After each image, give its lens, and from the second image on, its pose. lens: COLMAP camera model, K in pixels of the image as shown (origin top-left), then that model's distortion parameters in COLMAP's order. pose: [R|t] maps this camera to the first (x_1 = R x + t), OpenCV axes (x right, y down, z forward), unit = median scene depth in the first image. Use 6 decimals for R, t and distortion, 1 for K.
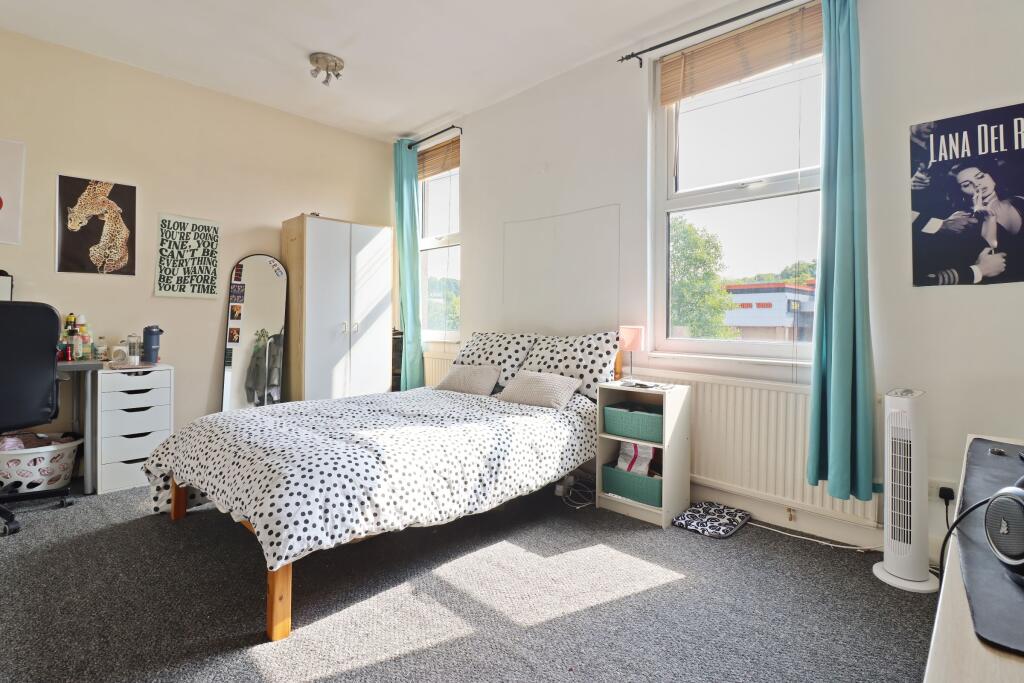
lens RADIAL K [[493.5, 0, 512.0], [0, 493.5, 341.5], [0, 0, 1]] dist [0.024606, -0.000330]
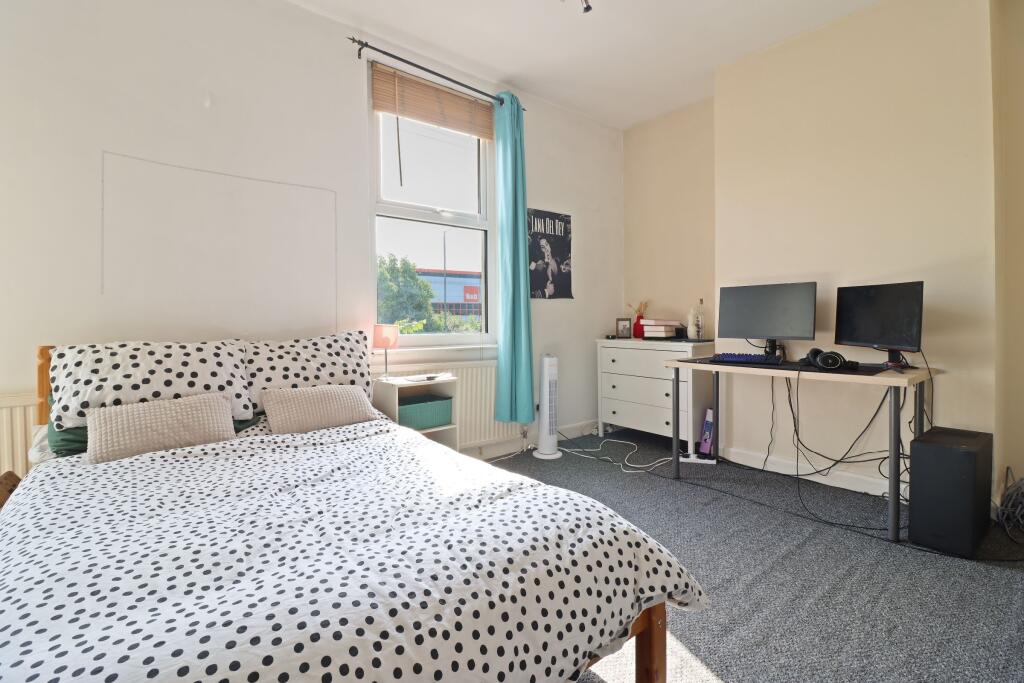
lens RADIAL K [[493.5, 0, 512.0], [0, 493.5, 341.5], [0, 0, 1]] dist [0.024606, -0.000330]
pose [[0.143136, -0.047279, 0.988573, -0.982800], [0.051619, 0.997855, 0.040249, -0.031214], [-0.988356, 0.045268, 0.145270, 0.840063]]
